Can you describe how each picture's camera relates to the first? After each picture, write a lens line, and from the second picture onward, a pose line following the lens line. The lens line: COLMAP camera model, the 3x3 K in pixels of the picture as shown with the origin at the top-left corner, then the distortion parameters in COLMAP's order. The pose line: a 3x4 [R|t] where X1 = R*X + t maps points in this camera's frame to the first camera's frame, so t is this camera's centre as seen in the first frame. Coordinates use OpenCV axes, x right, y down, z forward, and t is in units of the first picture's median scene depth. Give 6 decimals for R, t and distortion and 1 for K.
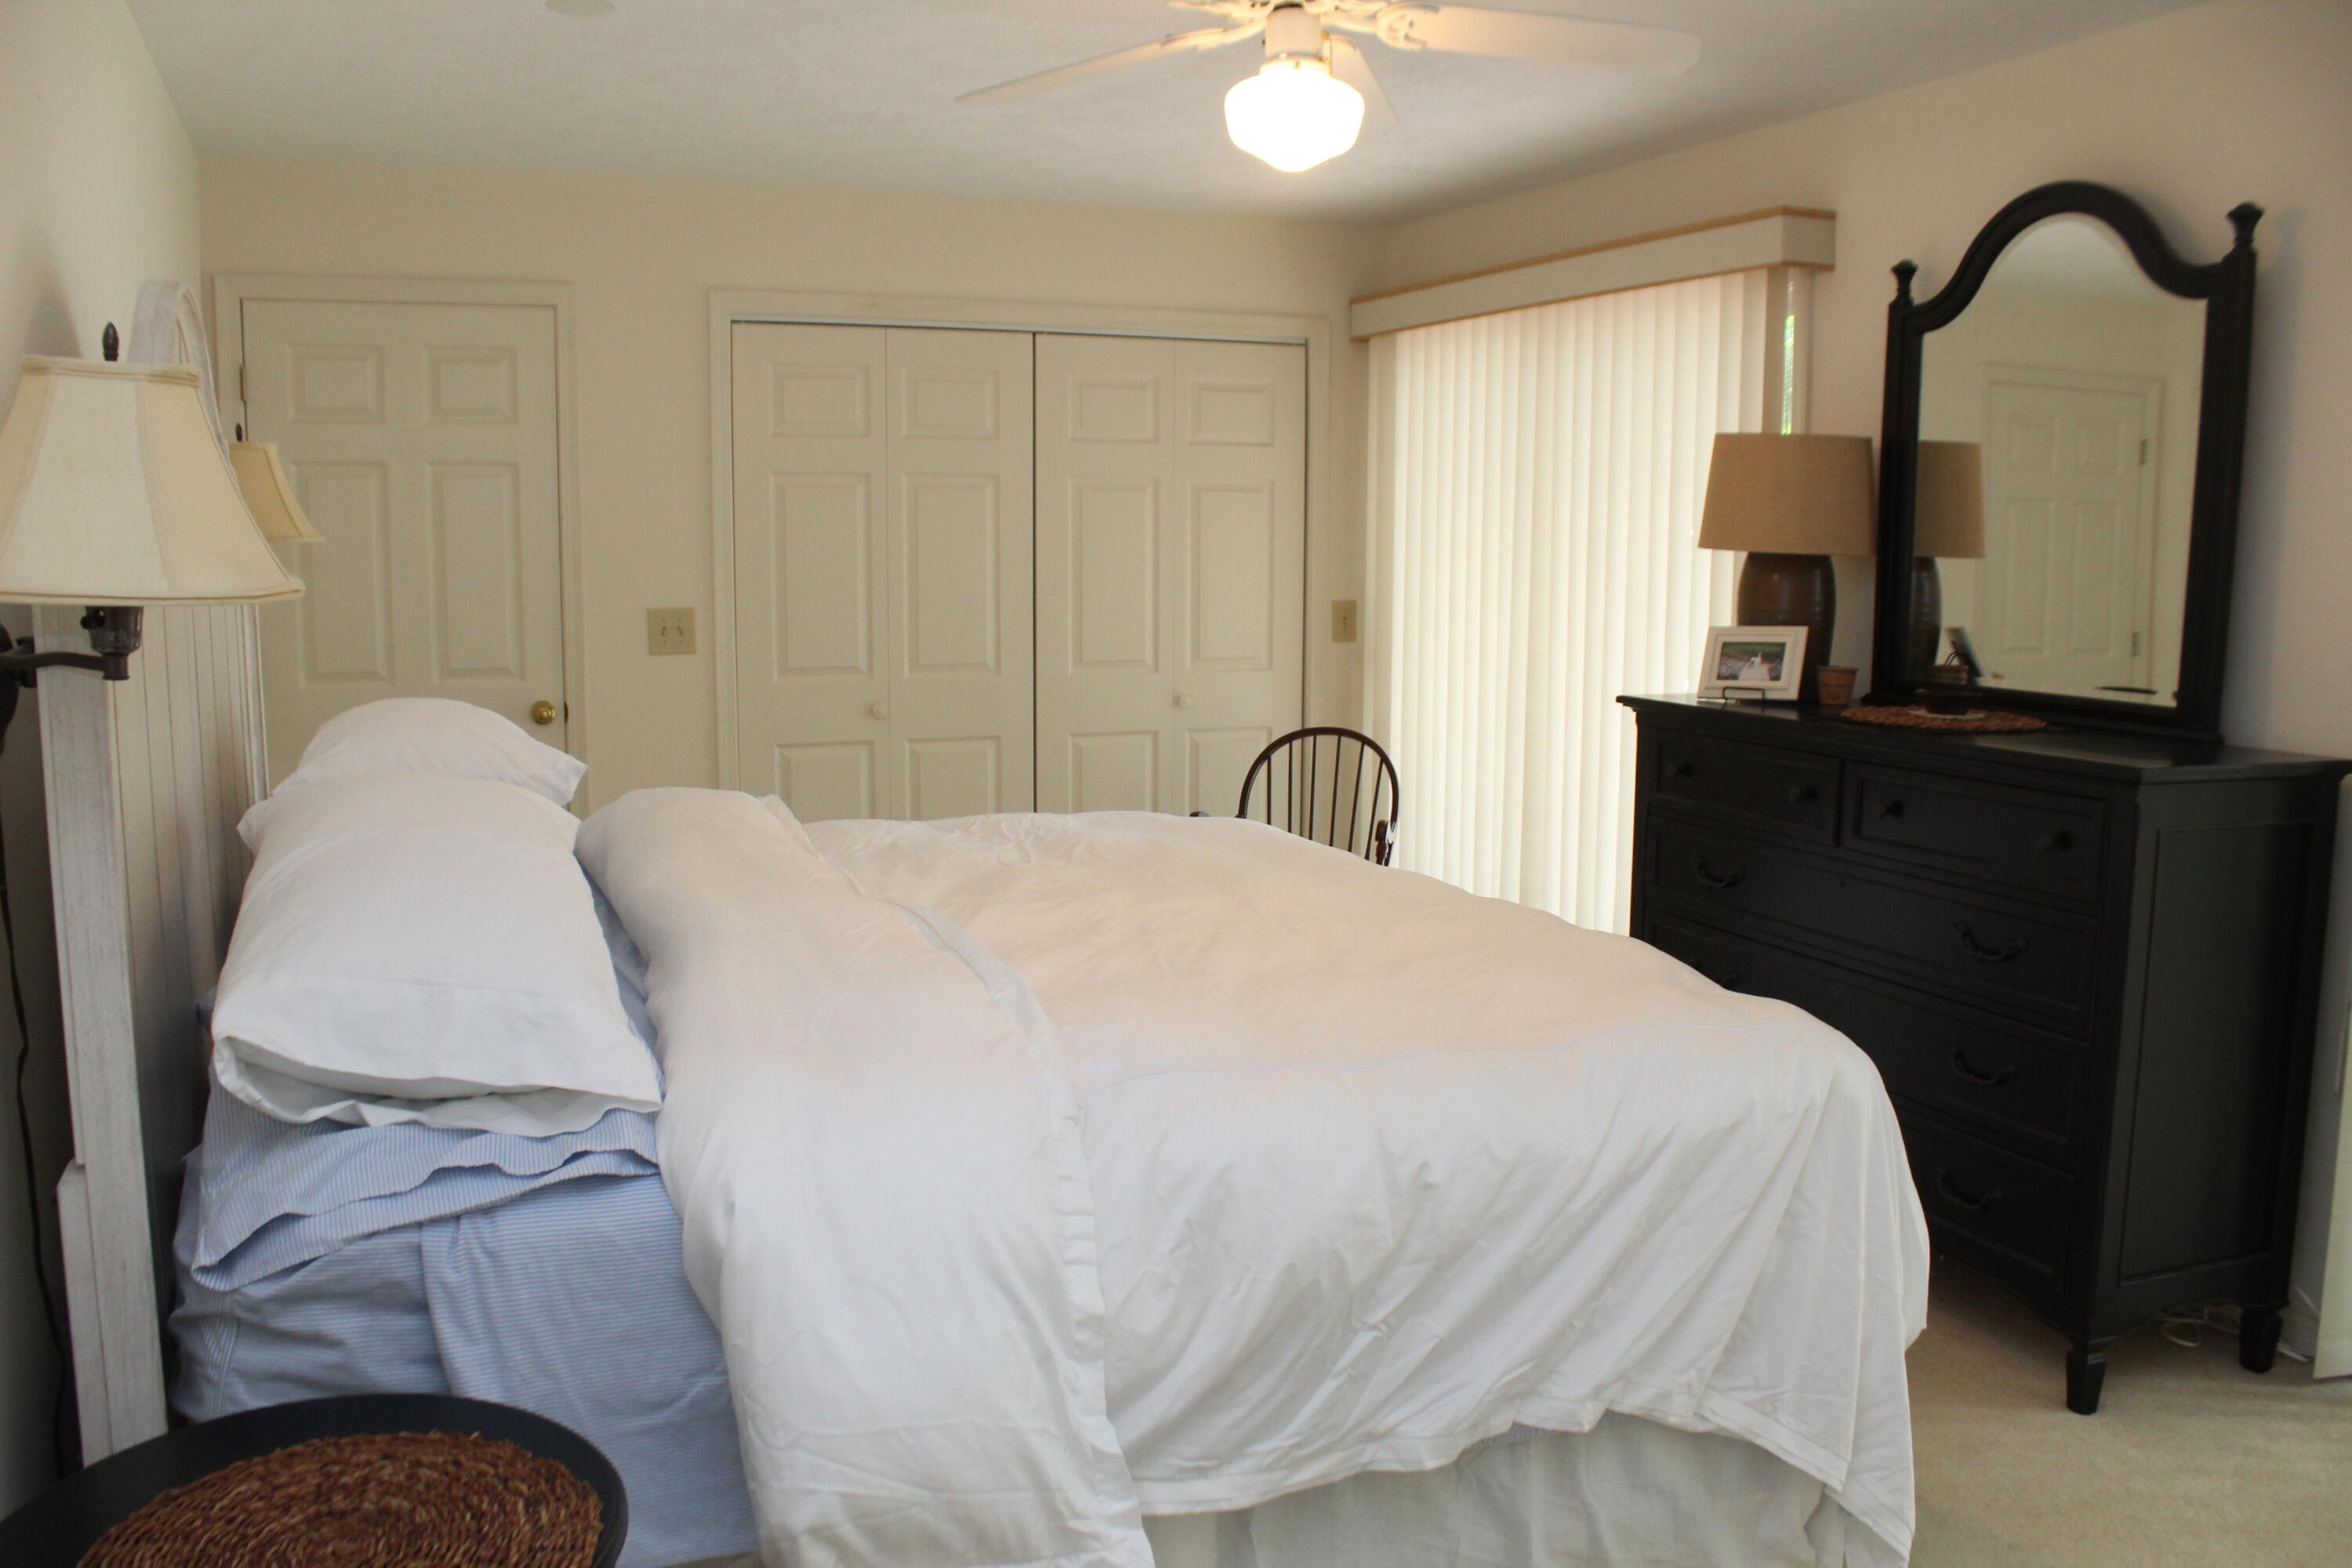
lens RADIAL K [[1939.5, 0, 1142.2], [0, 1939.5, 833.3], [0, 0, 1]] dist [-0.172341, 0.149080]
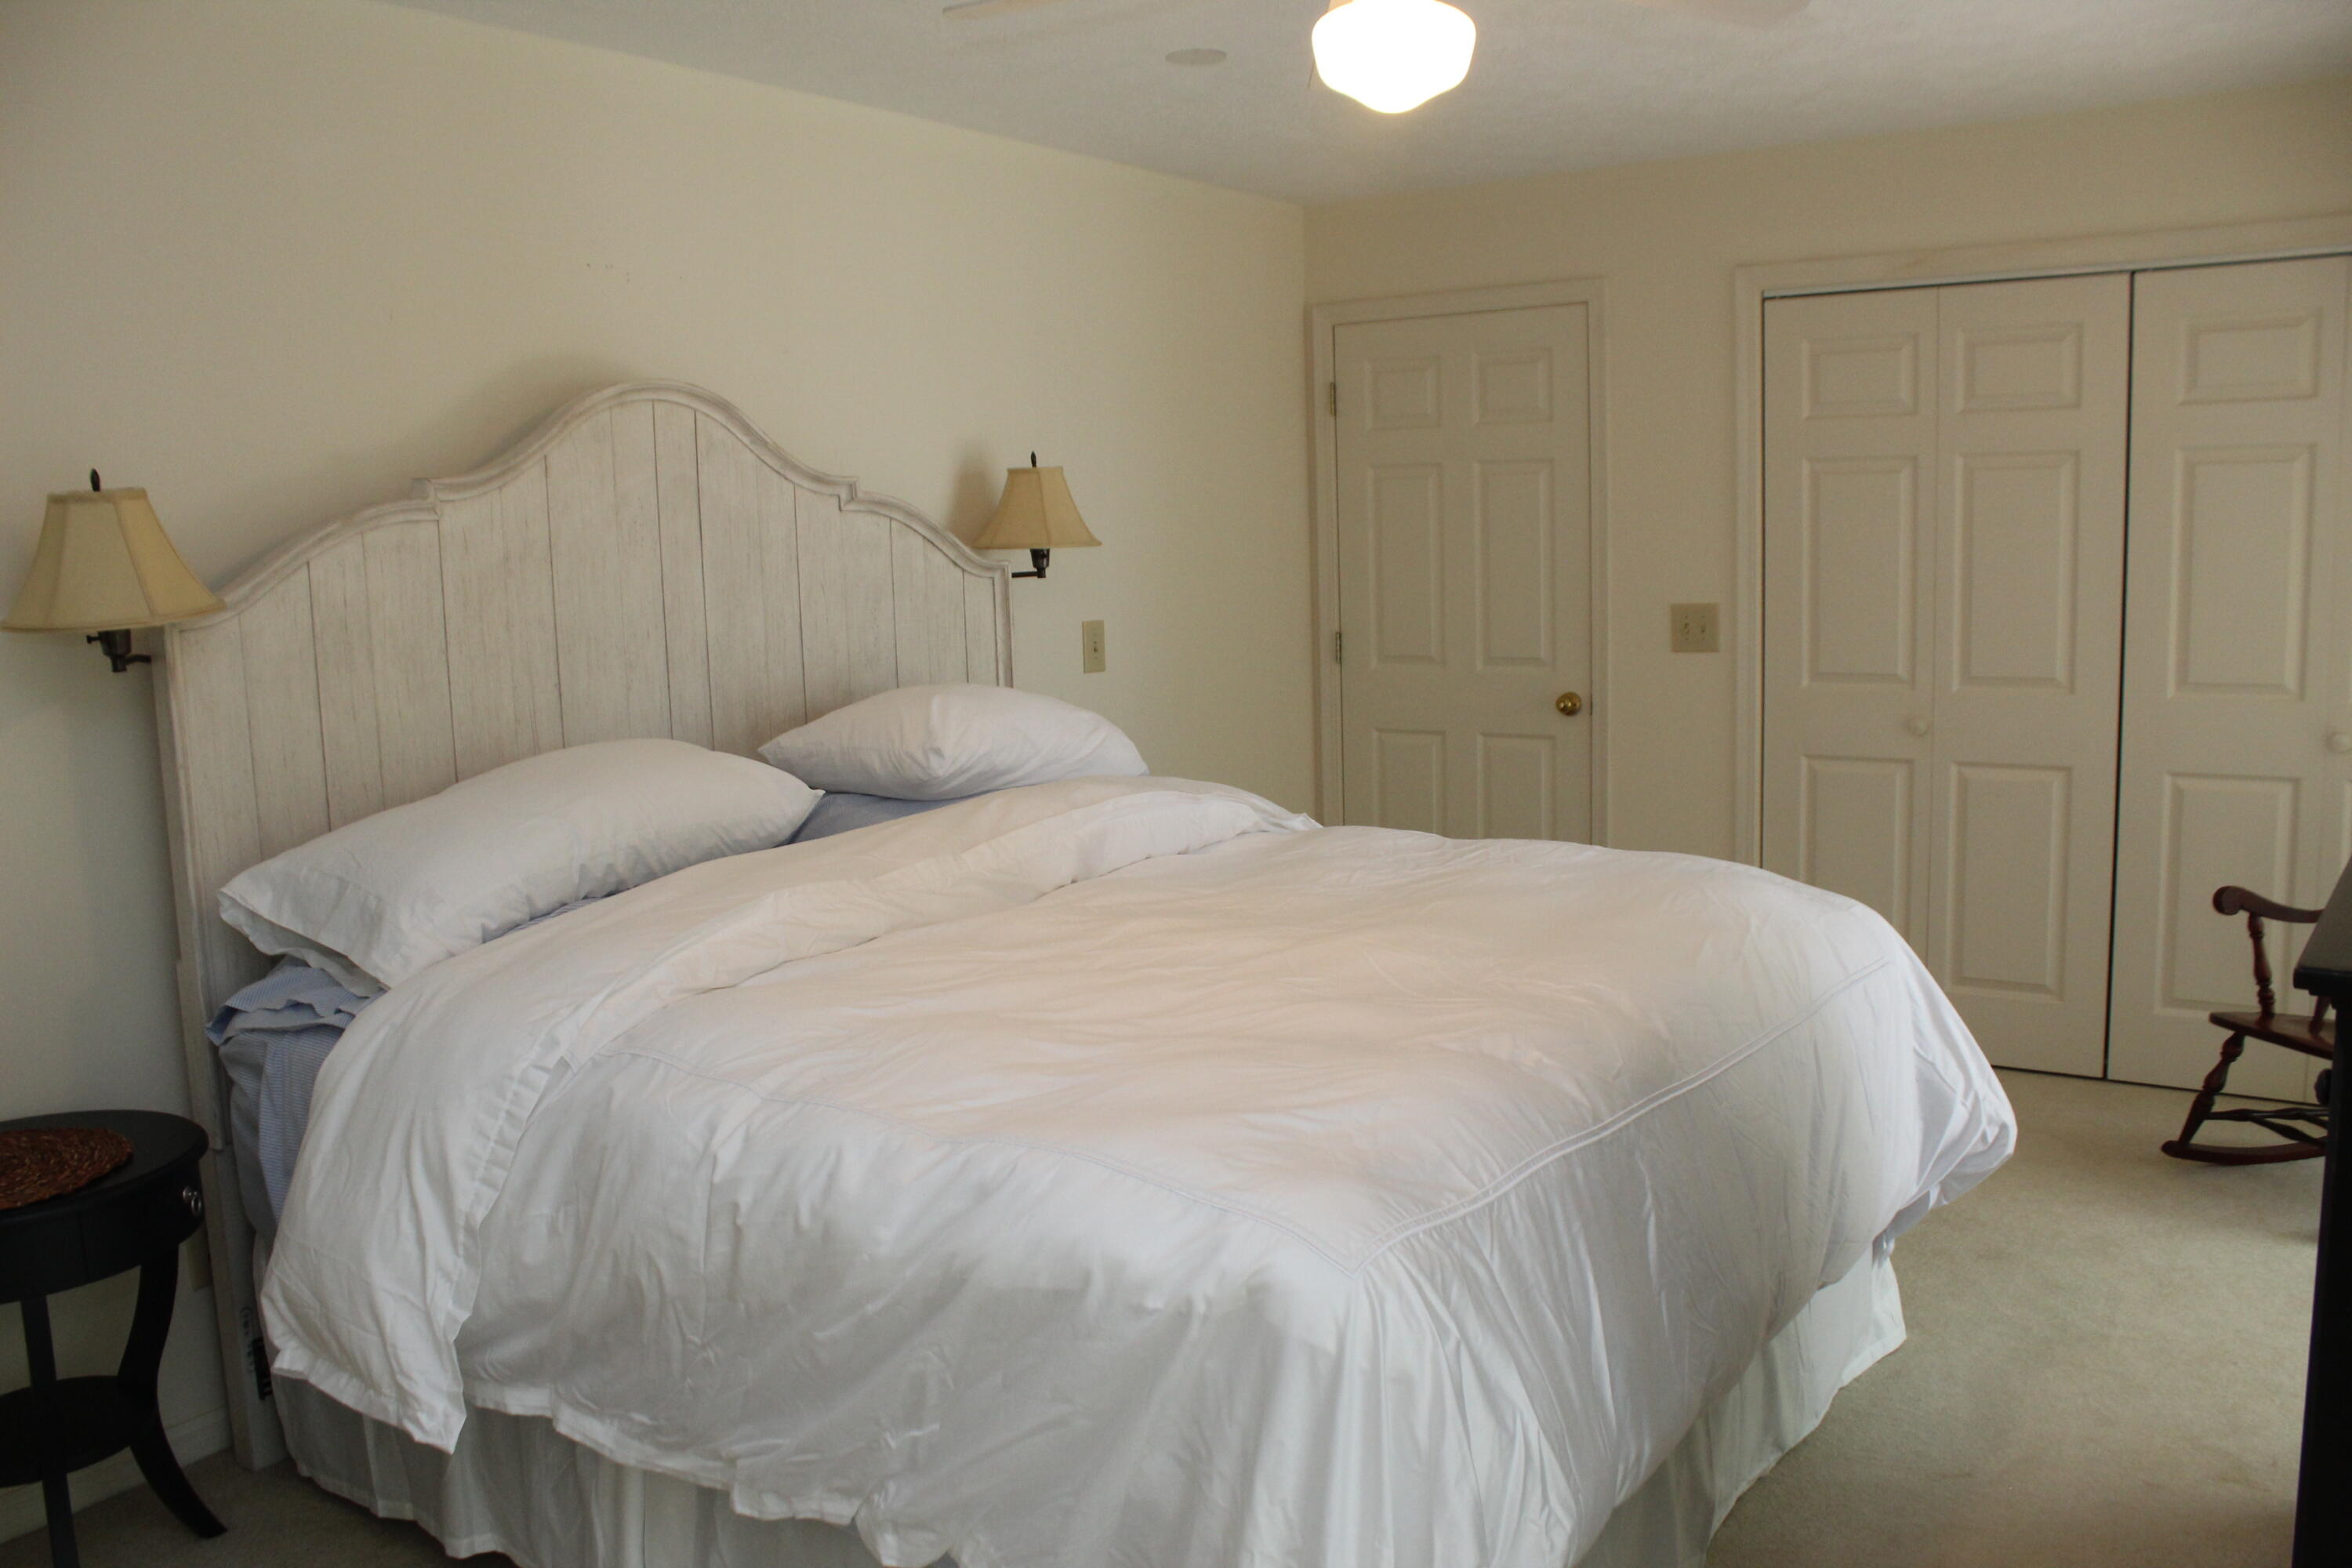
lens RADIAL K [[1939.5, 0, 1142.2], [0, 1939.5, 833.3], [0, 0, 1]] dist [-0.172341, 0.149080]
pose [[0.538427, 0.108601, -0.835645, 0.414380], [-0.095480, 0.993137, 0.067549, -0.041008], [0.837246, 0.043418, 0.545101, 0.245949]]
